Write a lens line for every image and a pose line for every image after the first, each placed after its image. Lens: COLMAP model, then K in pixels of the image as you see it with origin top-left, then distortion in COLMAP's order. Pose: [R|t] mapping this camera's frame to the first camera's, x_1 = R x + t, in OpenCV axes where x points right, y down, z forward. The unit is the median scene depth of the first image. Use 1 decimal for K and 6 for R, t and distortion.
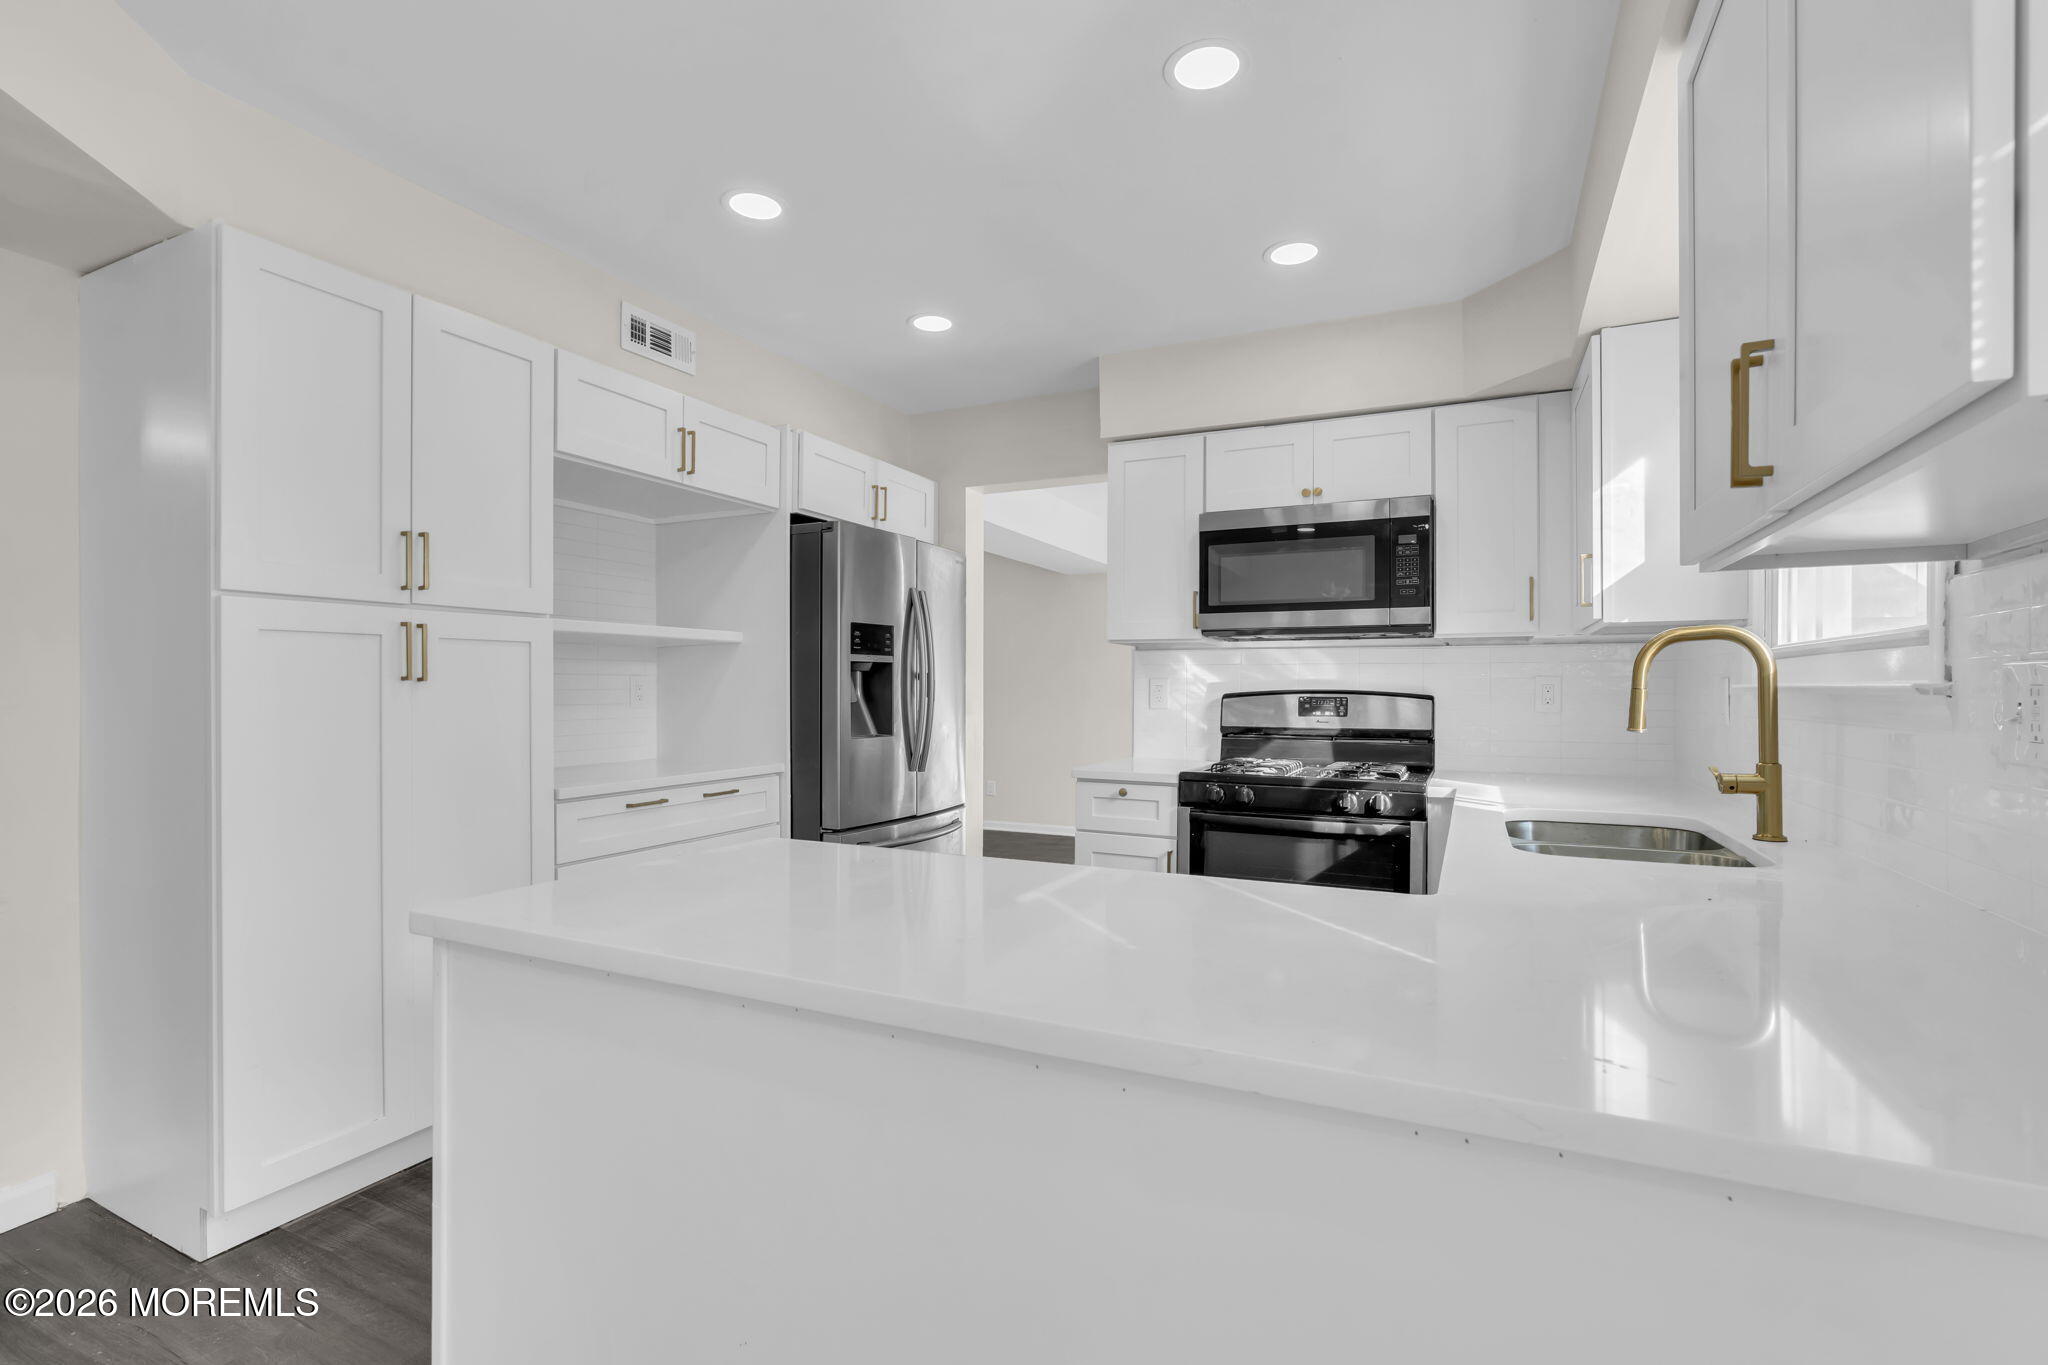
lens RADIAL K [[937.7, 0, 1020.8], [0, 937.7, 700.6], [0, 0, 1]] dist [-0.003708, 0.000099]
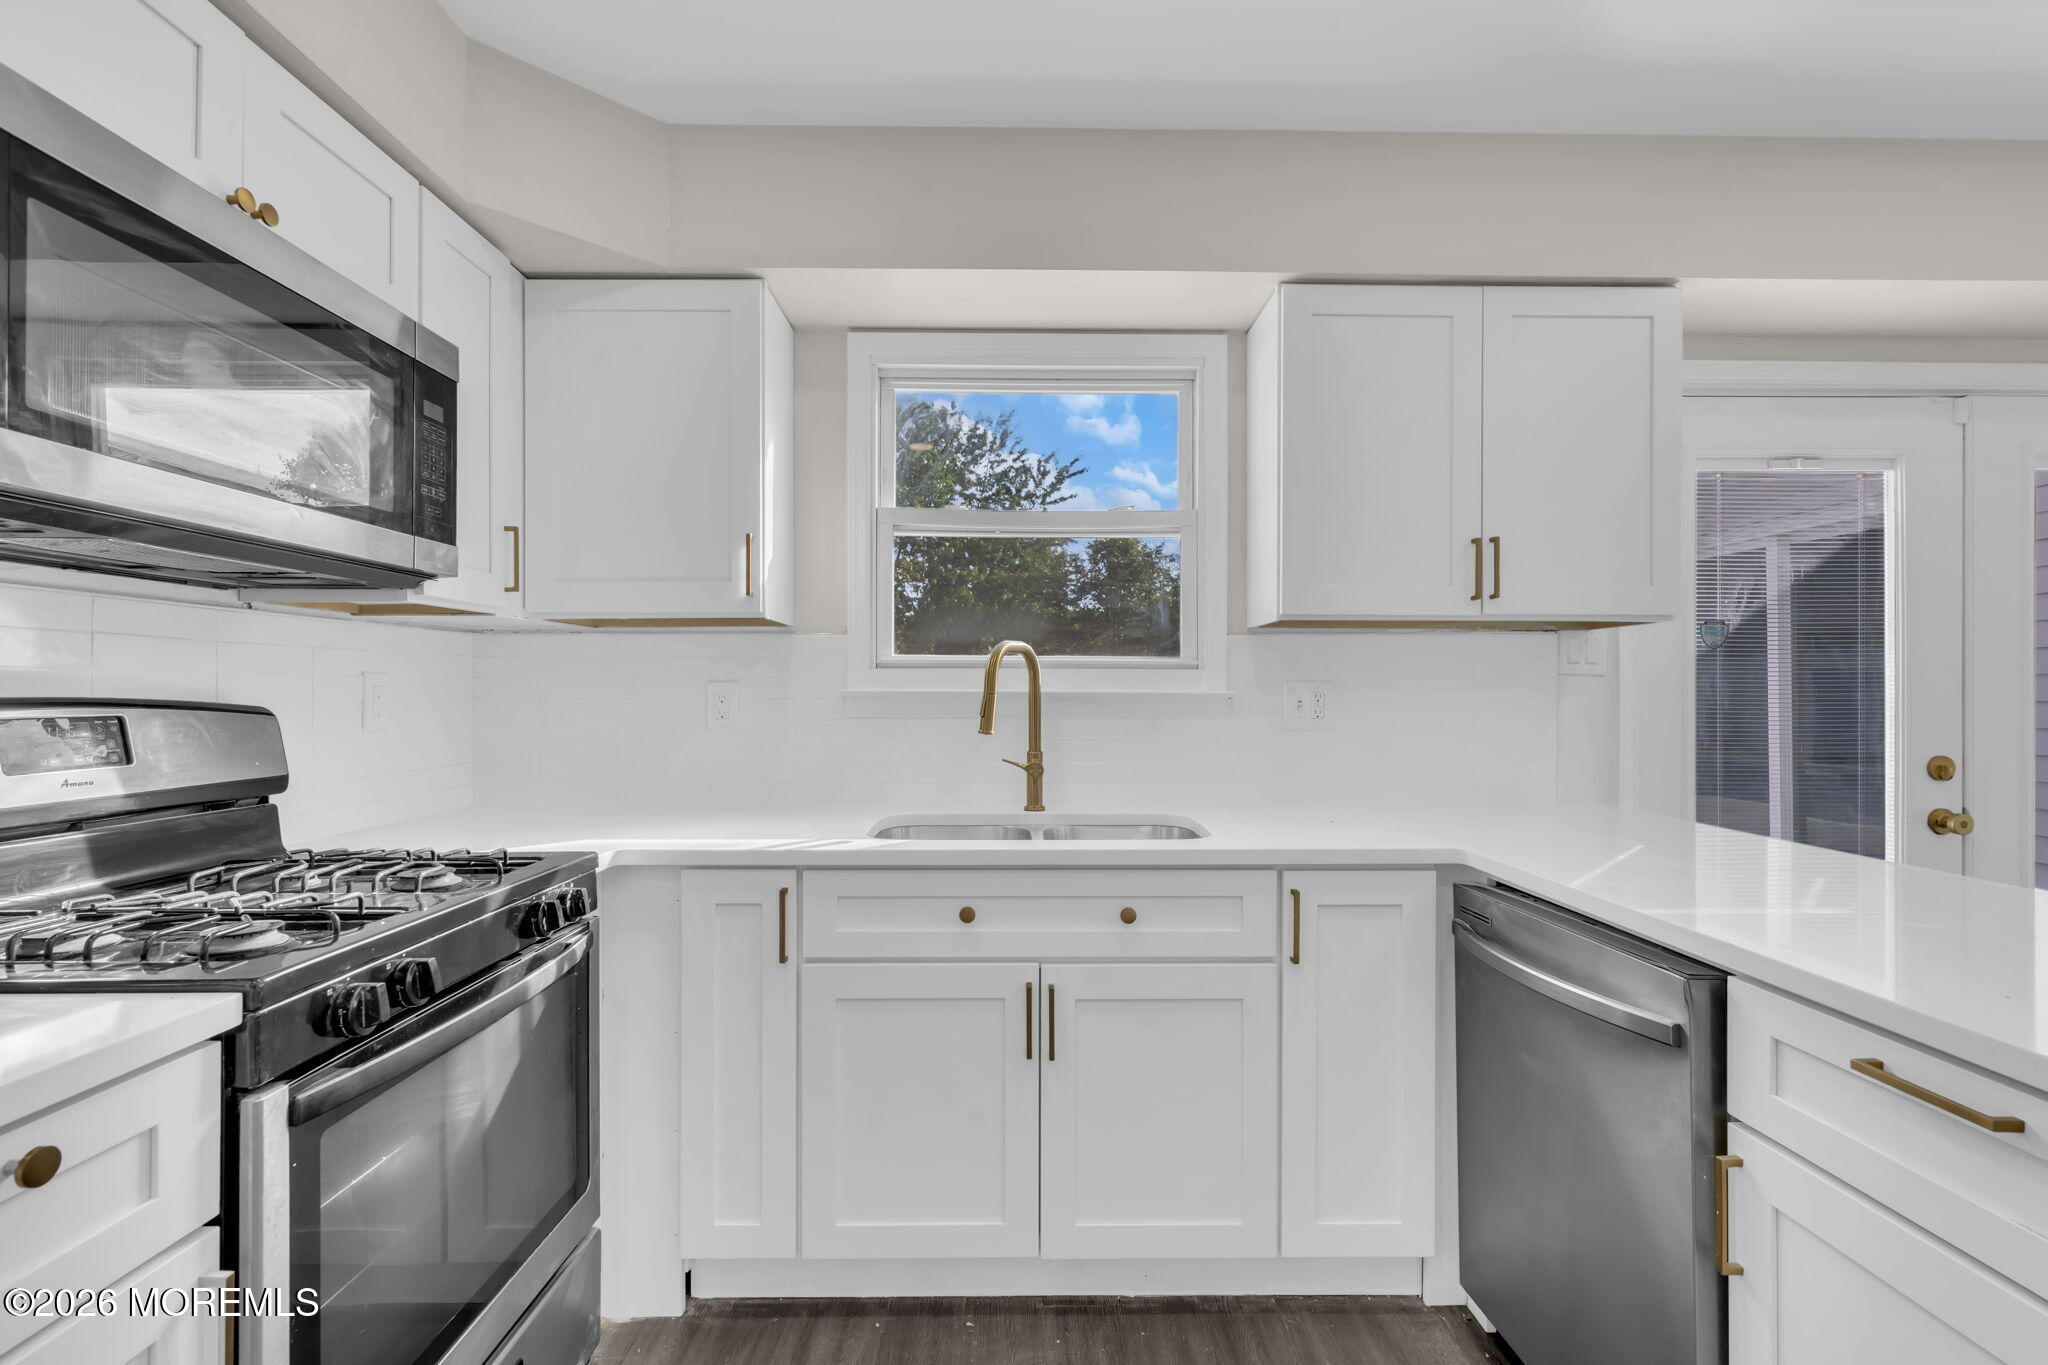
lens RADIAL K [[929.6, 0, 1020.8], [0, 929.6, 684.9], [0, 0, 1]] dist [-0.003614, -0.000026]
pose [[-0.441031, -0.006803, 0.897466, -0.182967], [0.006545, 0.999920, 0.010797, -0.018788], [-0.897468, 0.010636, -0.440951, 0.827962]]
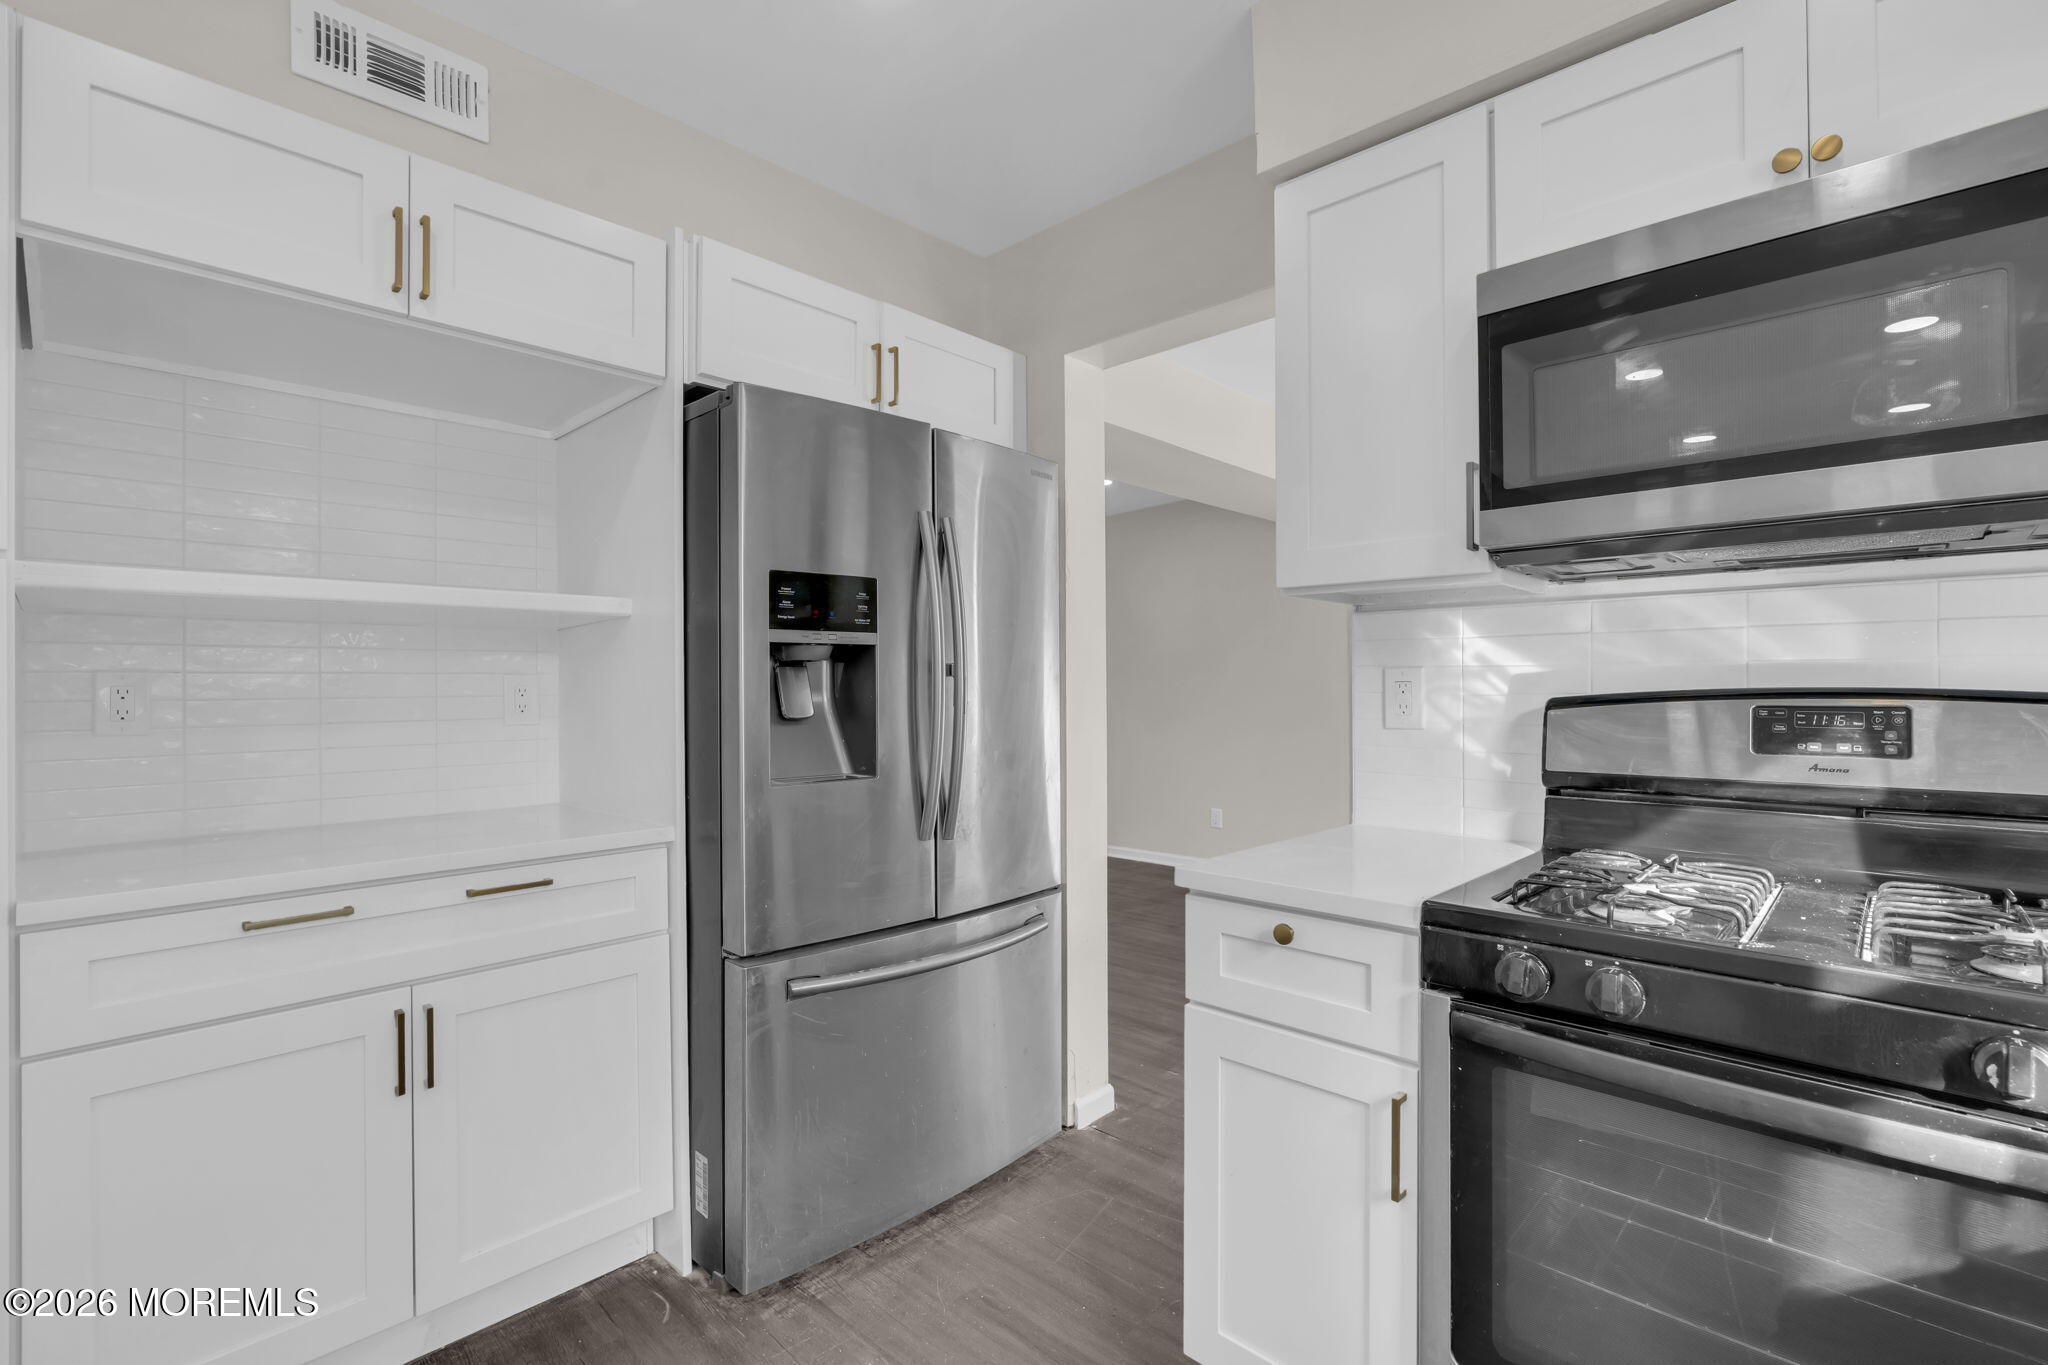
lens RADIAL K [[929.6, 0, 1020.8], [0, 929.6, 684.9], [0, 0, 1]] dist [-0.003614, -0.000026]
pose [[0.951983, -0.008850, -0.306023, 0.117956], [0.004681, 0.999886, -0.014356, -0.008953], [0.306115, 0.012235, 0.951916, 0.526563]]
